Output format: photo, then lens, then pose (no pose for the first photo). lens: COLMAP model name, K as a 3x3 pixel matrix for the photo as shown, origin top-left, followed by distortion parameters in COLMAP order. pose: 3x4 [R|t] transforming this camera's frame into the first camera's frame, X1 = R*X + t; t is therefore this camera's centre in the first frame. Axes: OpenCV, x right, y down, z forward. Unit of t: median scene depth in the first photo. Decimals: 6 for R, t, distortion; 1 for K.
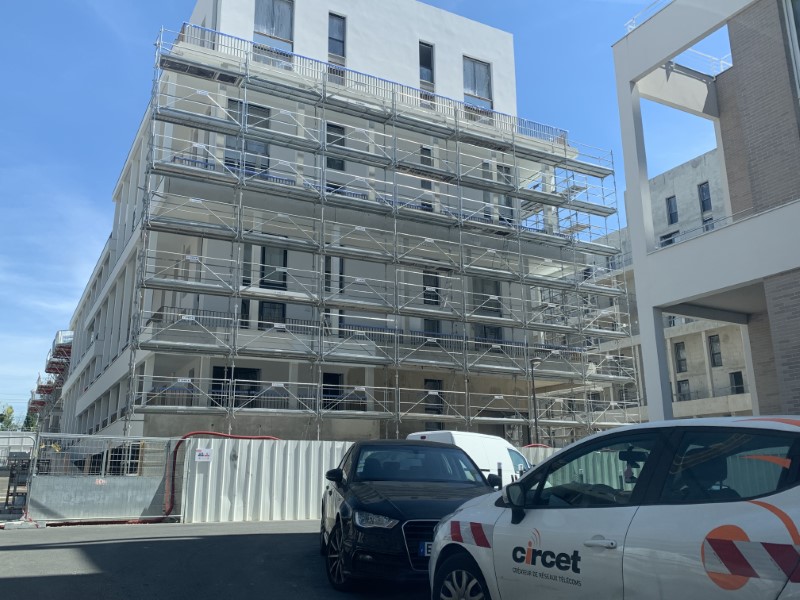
lens RADIAL K [[715.1, 0, 400.5], [0, 715.1, 299.7], [0, 0, 1]] dist [0.000852, -0.006471]
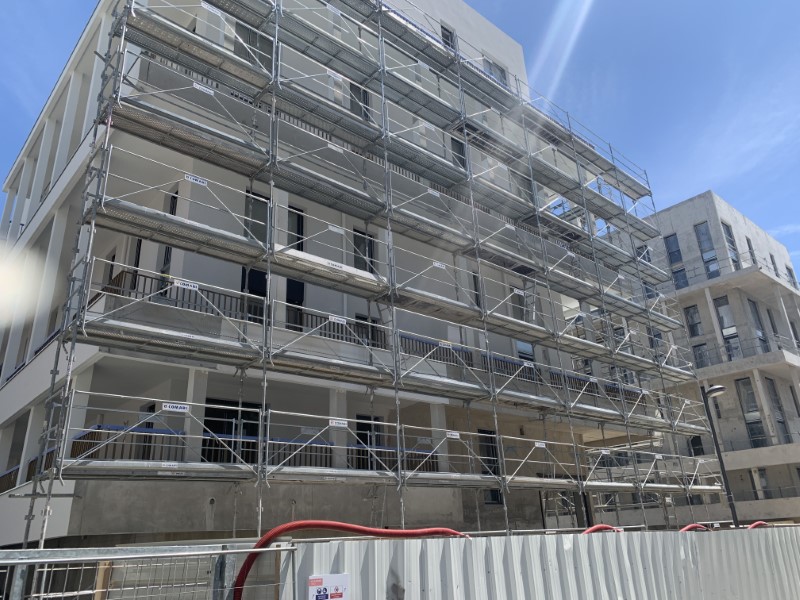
lens RADIAL K [[611.8, 0, 398.6], [0, 611.8, 296.3], [0, 0, 1]] dist [-0.016117, 0.002767]
pose [[0.972734, 0.051518, 0.226130, -0.247389], [-0.017988, 0.988838, -0.147905, 0.095064], [-0.231226, 0.139804, 0.962803, 0.548811]]
